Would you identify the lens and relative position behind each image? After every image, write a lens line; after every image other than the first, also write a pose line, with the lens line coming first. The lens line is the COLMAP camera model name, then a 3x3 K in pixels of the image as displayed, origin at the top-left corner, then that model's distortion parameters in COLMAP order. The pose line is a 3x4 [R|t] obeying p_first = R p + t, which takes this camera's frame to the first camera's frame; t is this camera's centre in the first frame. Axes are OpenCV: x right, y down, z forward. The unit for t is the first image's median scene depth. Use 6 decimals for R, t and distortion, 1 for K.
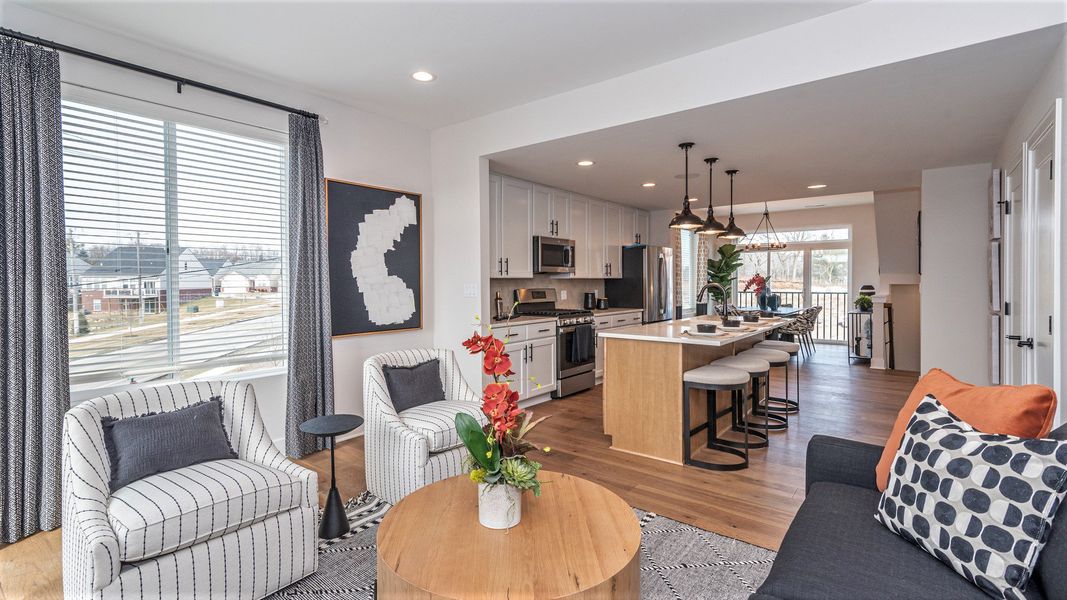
lens RADIAL K [[506.1, 0, 541.0], [0, 506.1, 291.0], [0, 0, 1]] dist [0.008912, -0.000420]
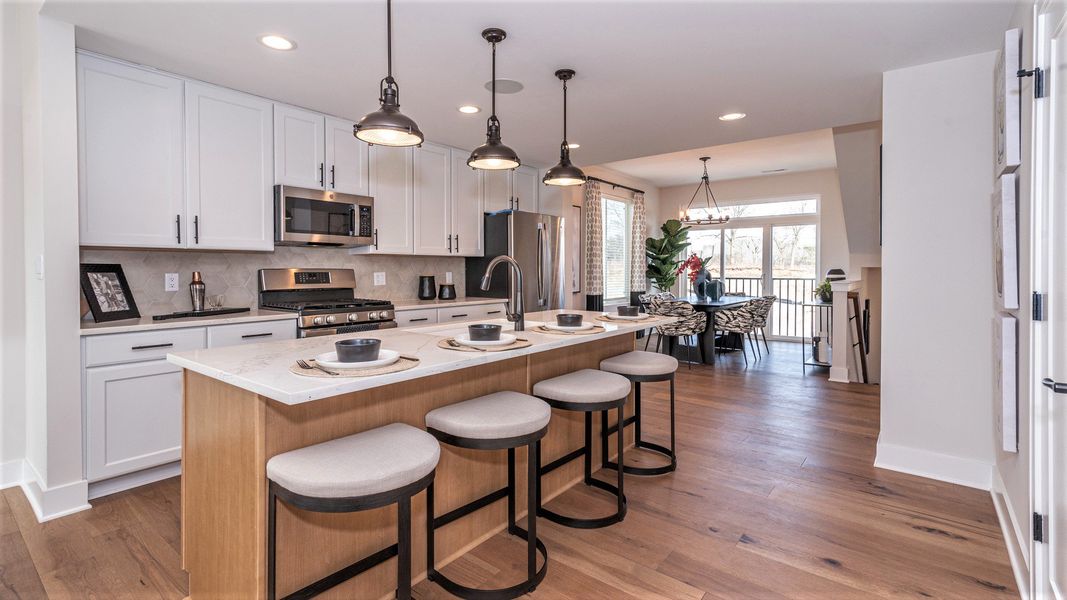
lens RADIAL K [[484.1, 0, 551.4], [0, 484.1, 275.7], [0, 0, 1]] dist [0.010136, 0.000869]
pose [[0.999933, 0.003626, -0.010950, 0.234175], [-0.003687, 0.999978, -0.005574, 0.005255], [0.010930, 0.005614, 0.999925, 0.269802]]
